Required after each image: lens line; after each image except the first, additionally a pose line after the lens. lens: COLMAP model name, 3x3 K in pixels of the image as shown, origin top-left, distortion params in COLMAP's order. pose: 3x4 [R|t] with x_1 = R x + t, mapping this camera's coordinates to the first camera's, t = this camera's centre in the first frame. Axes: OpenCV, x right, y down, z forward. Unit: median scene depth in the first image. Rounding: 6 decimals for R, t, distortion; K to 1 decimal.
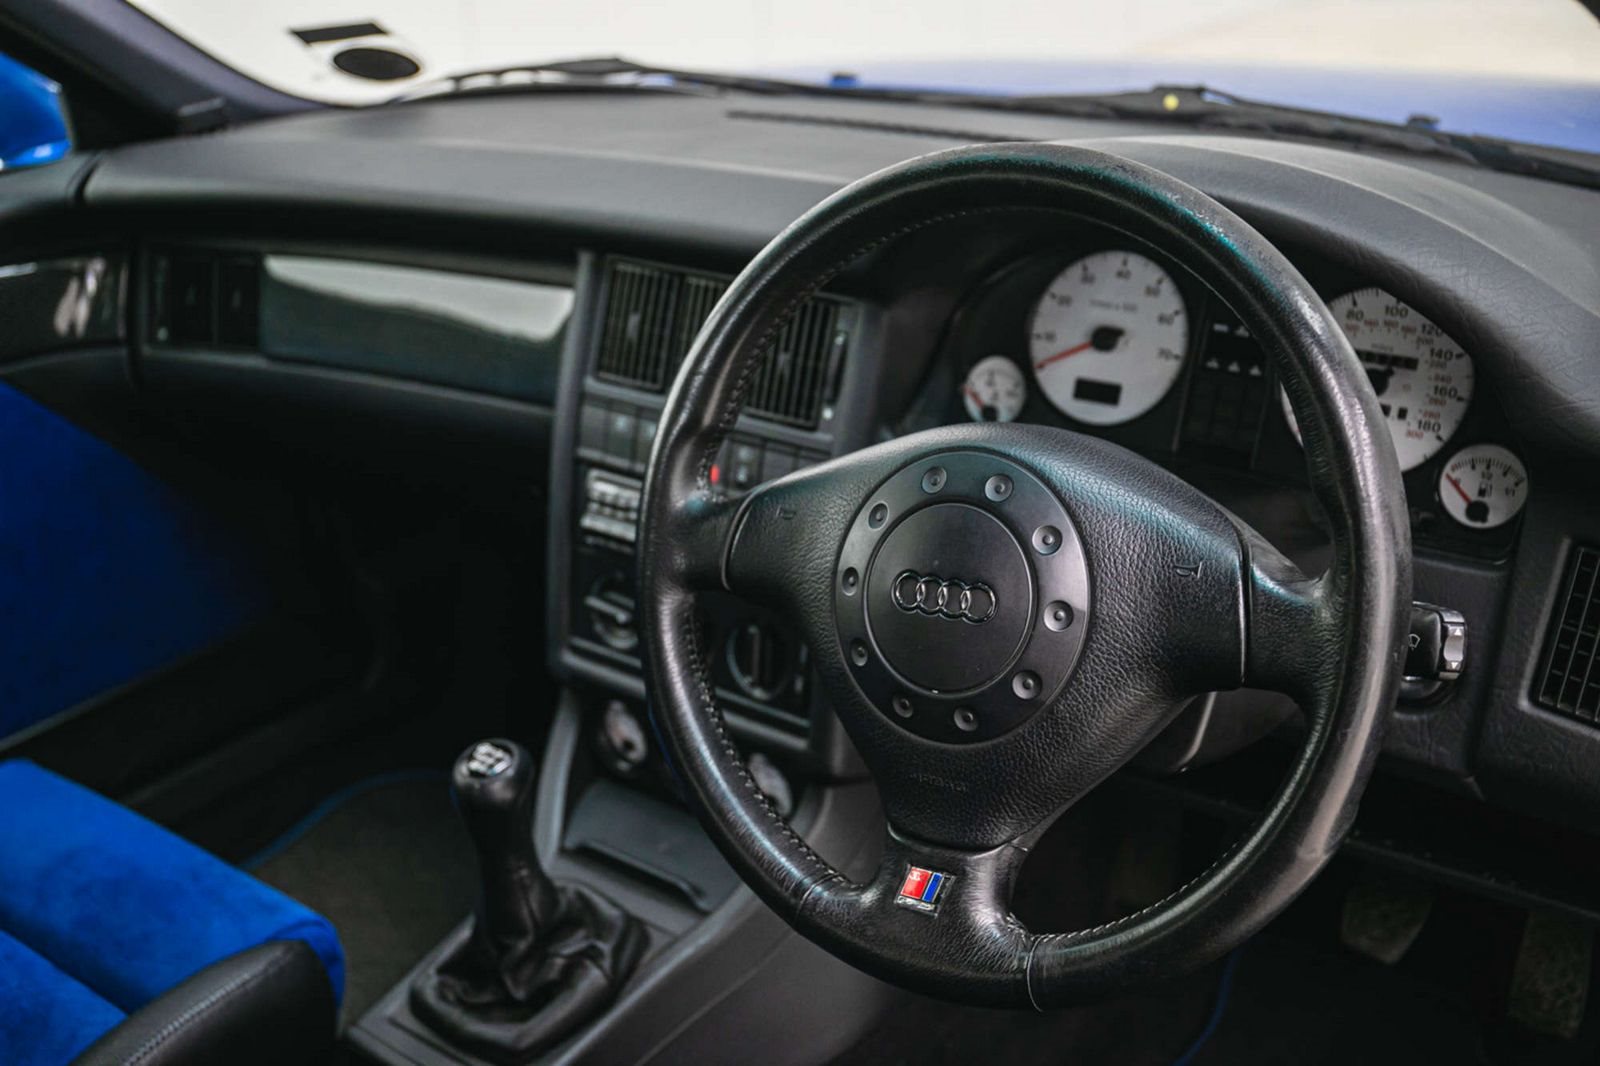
lens RADIAL K [[1782.4, 0, 808.0], [0, 1782.4, 543.7], [0, 0, 1]] dist [0.006663, 0.000000]
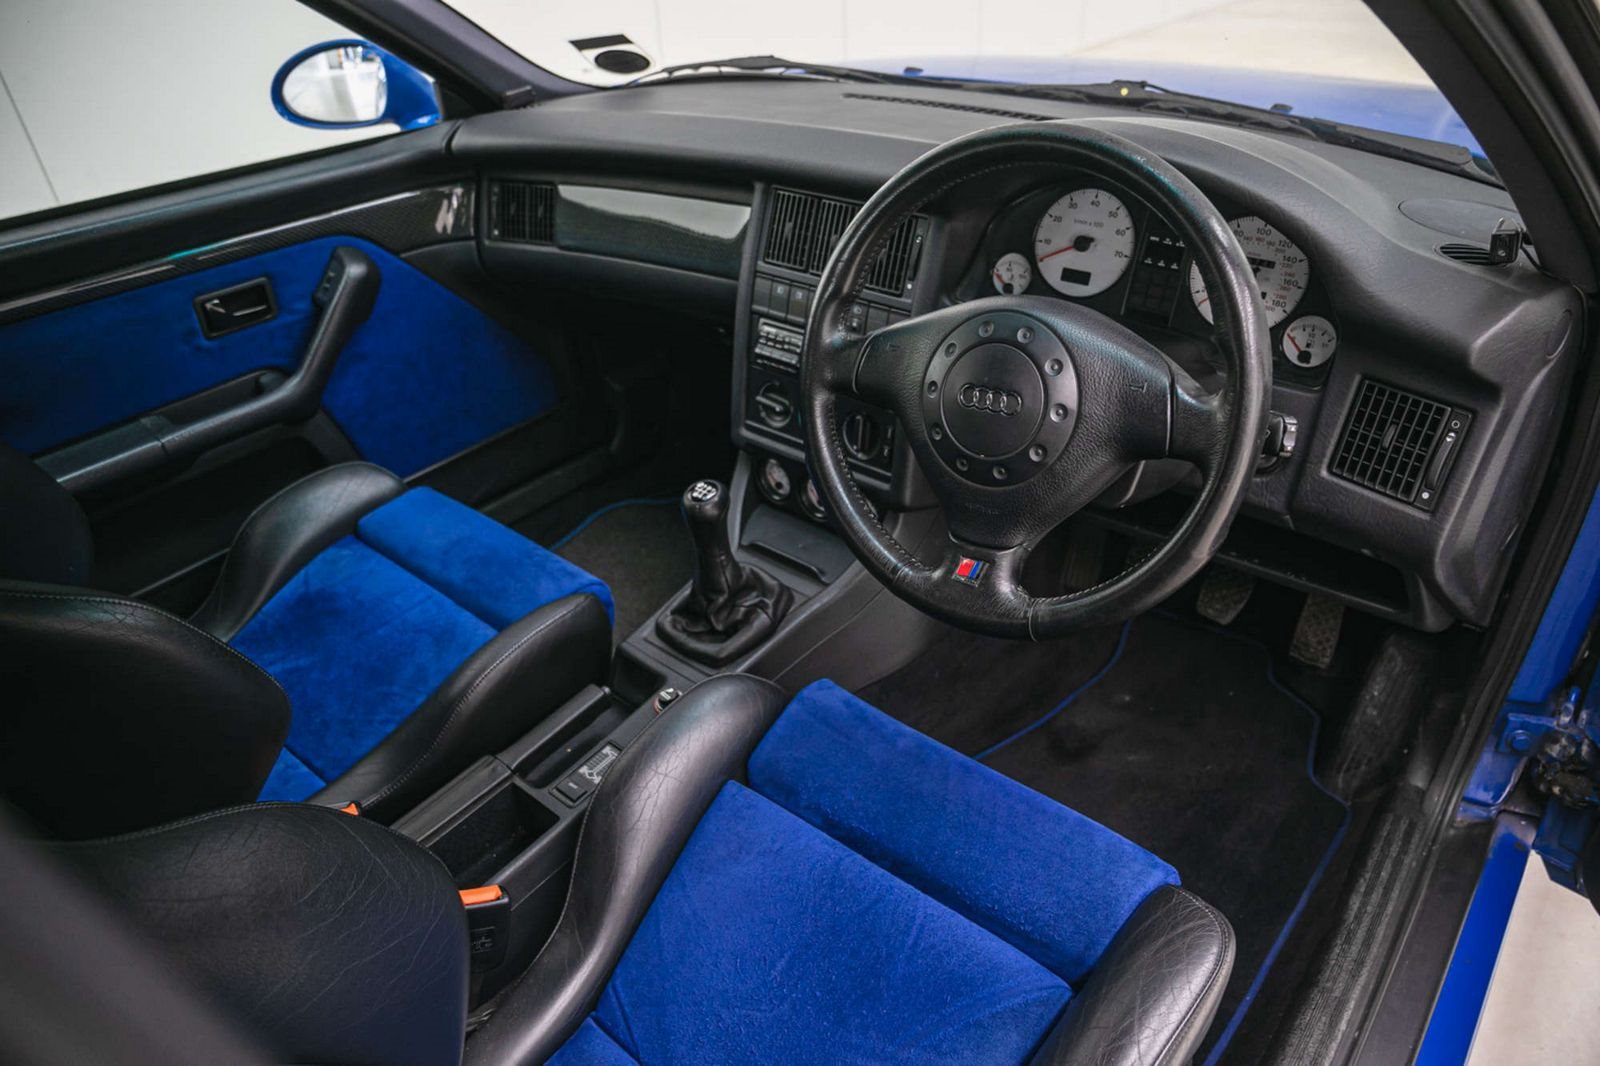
lens RADIAL K [[1107.7, 0, 798.8], [0, 1107.7, 548.9], [0, 0, 1]] dist [-0.092563, 0.044683]
pose [[0.998465, 0.025627, -0.049094, -0.033157], [-0.017206, 0.986171, 0.164838, -0.000080], [0.052639, -0.163740, 0.985098, -0.039014]]
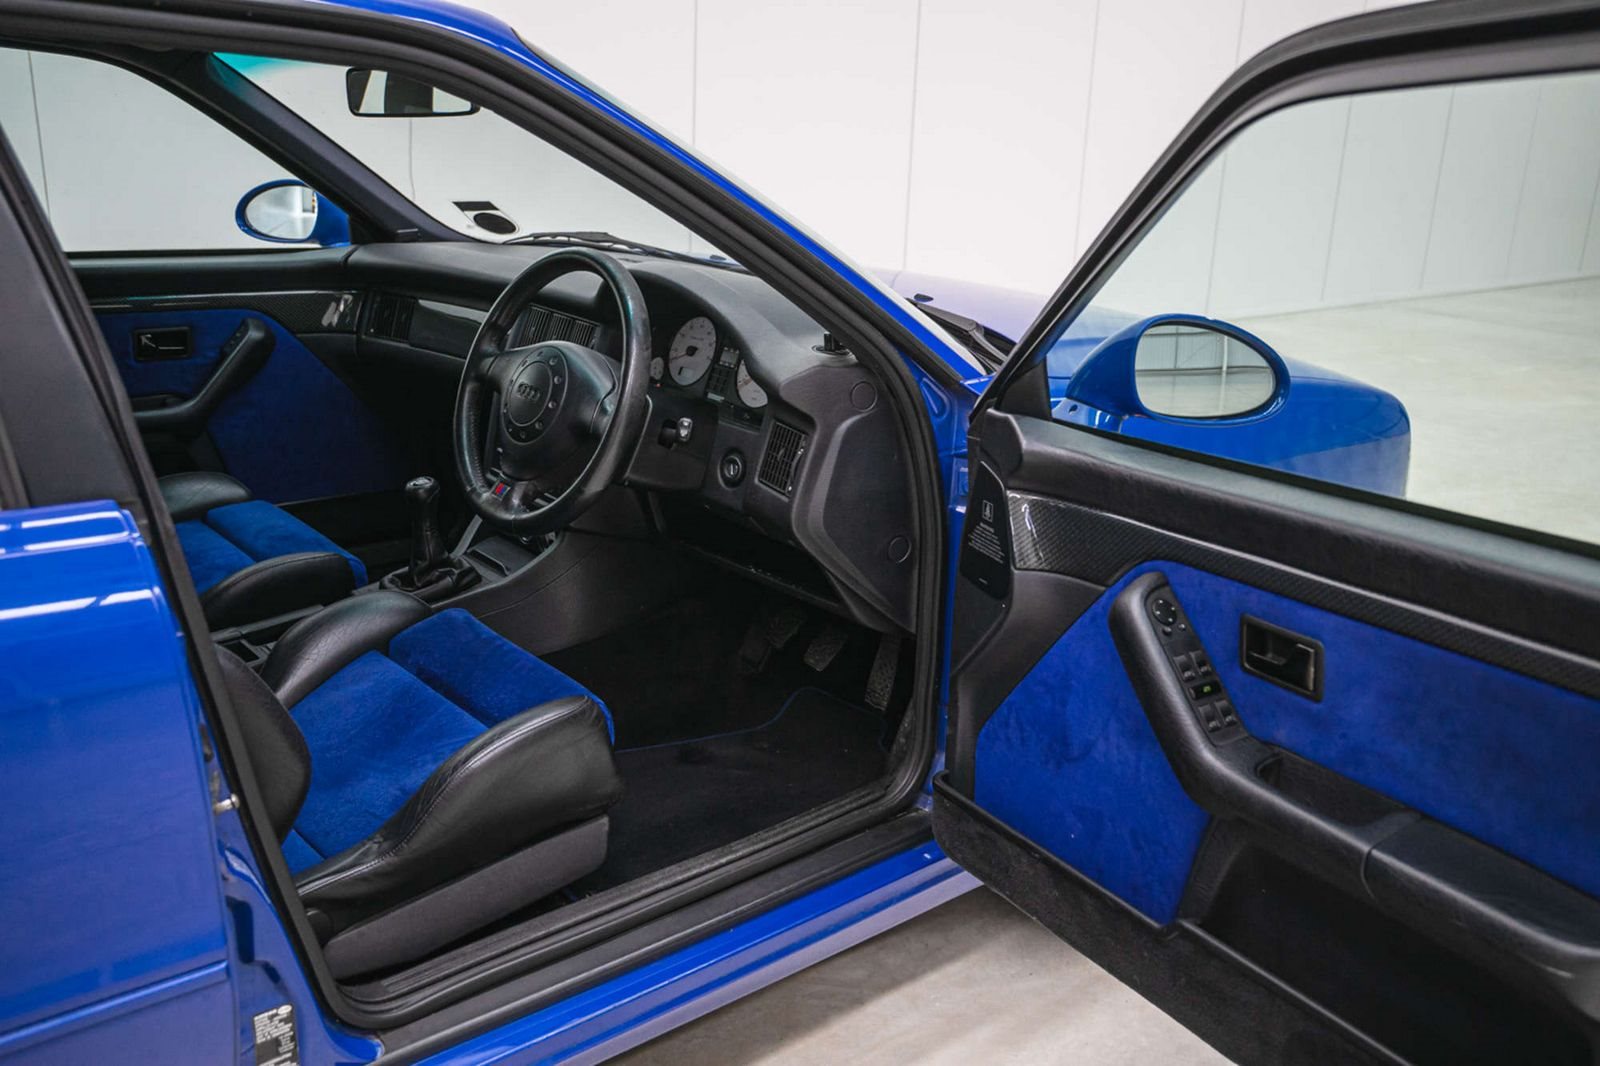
lens RADIAL K [[1582.8, 0, 795.9], [0, 1582.8, 535.1], [0, 0, 1]] dist [-0.000192, 0.000000]
pose [[0.970431, 0.154227, -0.185681, 0.699366], [-0.175978, 0.978571, -0.106915, 0.316123], [0.165212, 0.136430, 0.976776, -0.990117]]
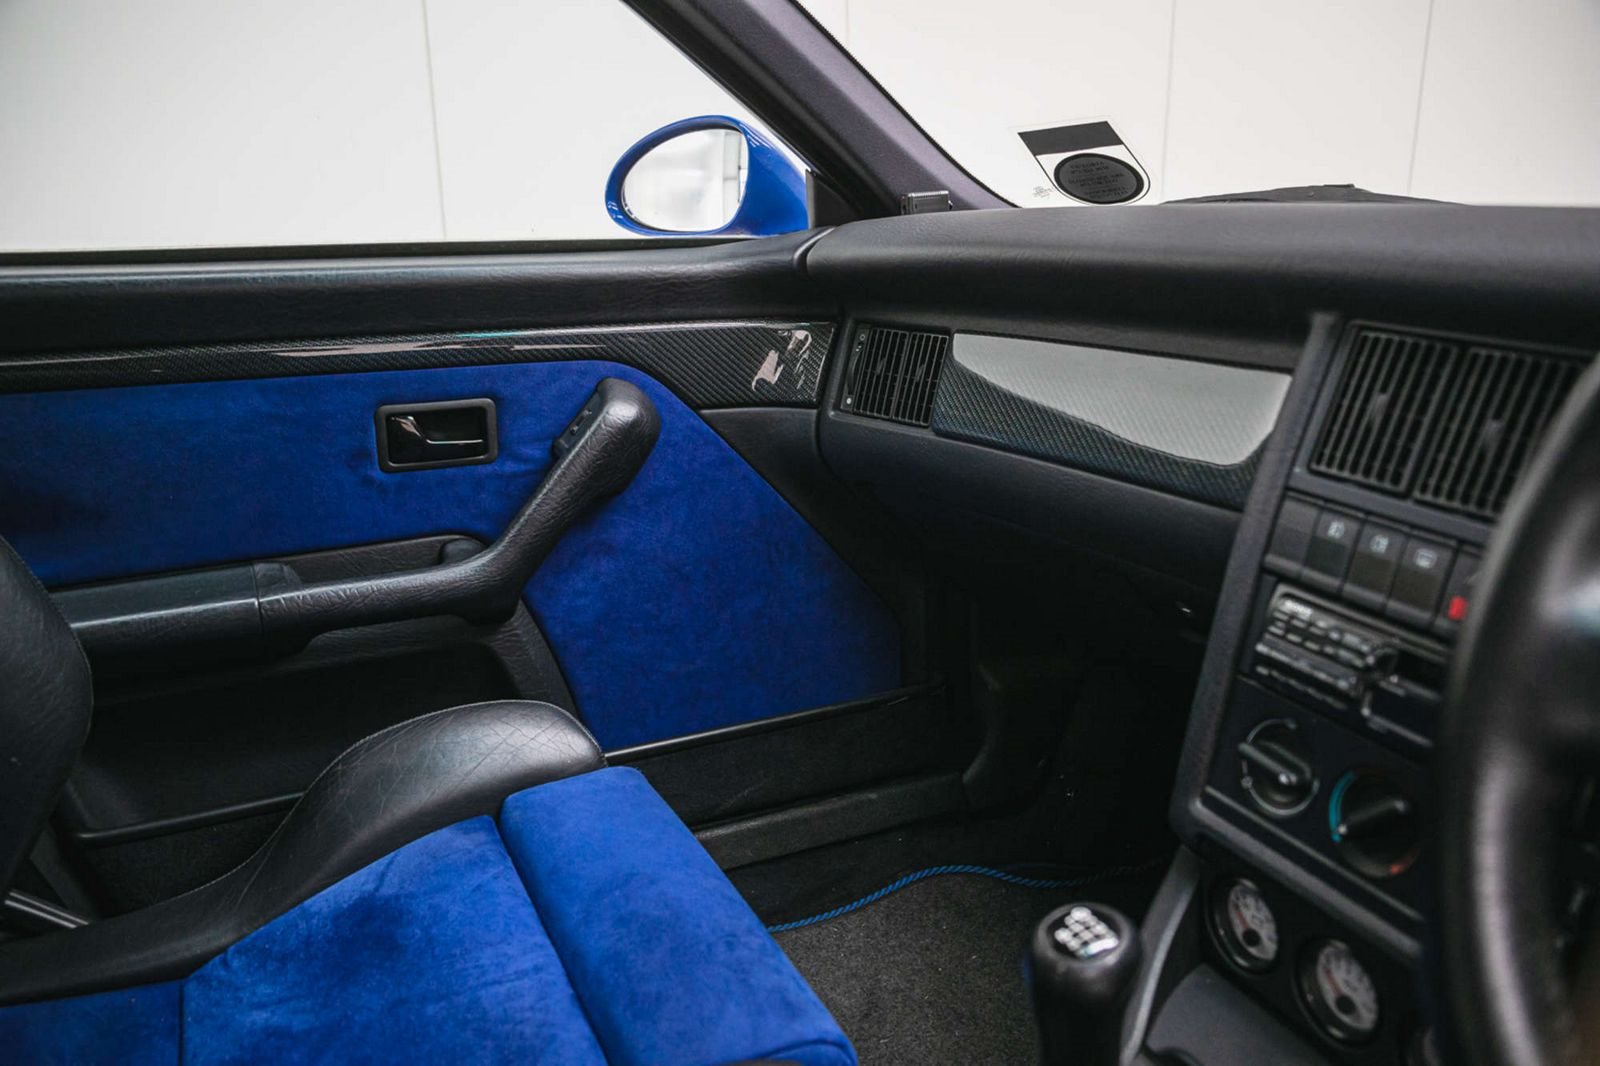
lens RADIAL K [[1225.3, 0, 802.8], [0, 1225.3, 537.9], [0, 0, 1]] dist [-0.058948, 0.010848]
pose [[0.895404, 0.170178, -0.411450, -0.099877], [-0.217386, 0.973542, -0.070417, 0.023963], [0.388581, 0.152495, 0.908708, 0.457781]]
